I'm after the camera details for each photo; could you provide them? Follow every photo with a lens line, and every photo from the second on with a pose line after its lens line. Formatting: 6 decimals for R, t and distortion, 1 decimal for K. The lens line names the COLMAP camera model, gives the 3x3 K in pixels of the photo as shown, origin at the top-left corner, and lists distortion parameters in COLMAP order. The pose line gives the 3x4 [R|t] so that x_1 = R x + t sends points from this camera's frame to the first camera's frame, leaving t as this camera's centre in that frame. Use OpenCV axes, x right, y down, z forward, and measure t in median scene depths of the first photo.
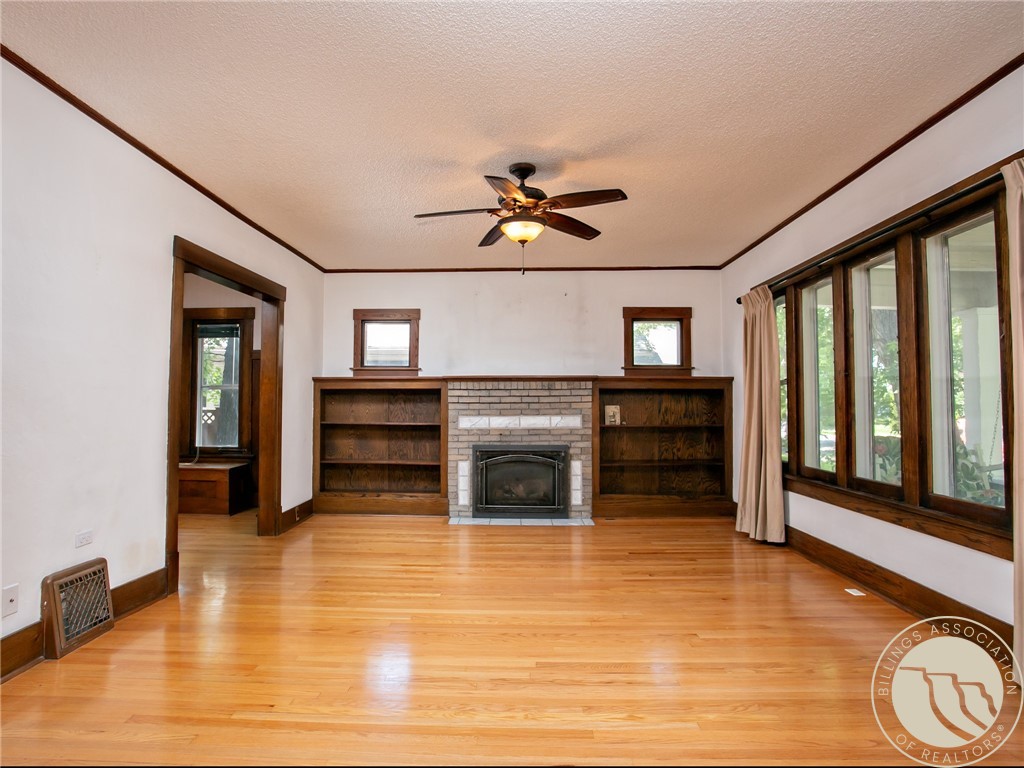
lens RADIAL K [[596.9, 0, 507.4], [0, 596.9, 387.1], [0, 0, 1]] dist [-0.051354, 0.003086]
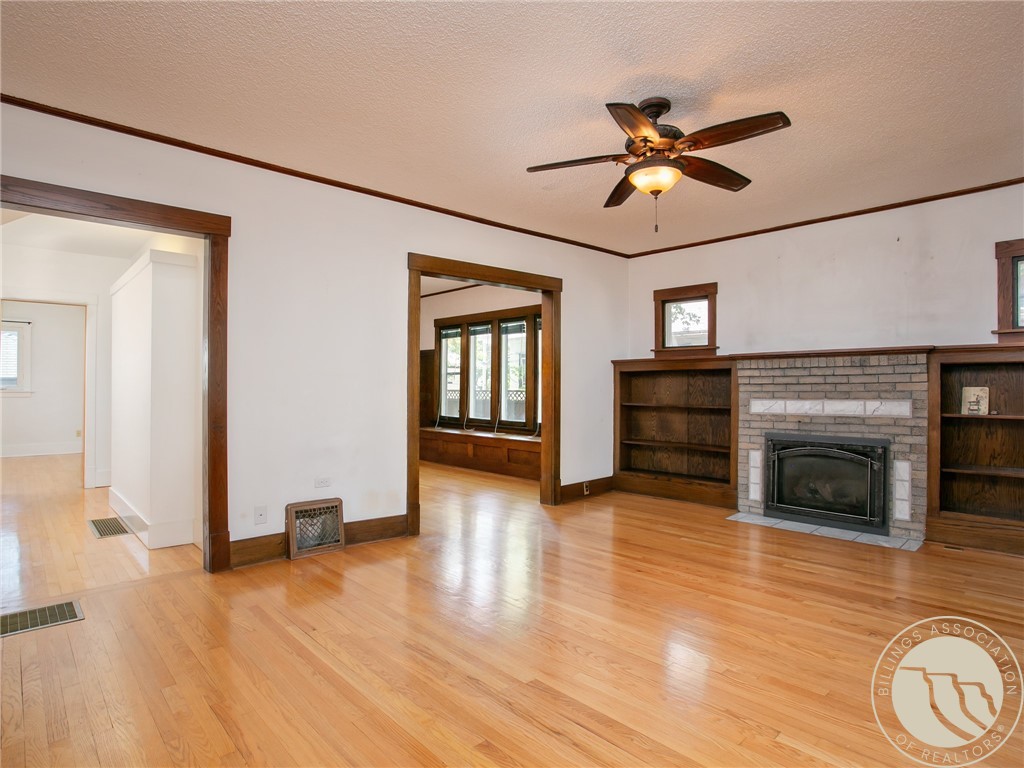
lens RADIAL K [[562.1, 0, 500.1], [0, 562.1, 387.8], [0, 0, 1]] dist [-0.048427, 0.002038]
pose [[0.701316, -0.000443, -0.712850, 0.249265], [0.024055, 0.999445, 0.023044, 0.004059], [0.712444, -0.033309, 0.700938, 0.163816]]
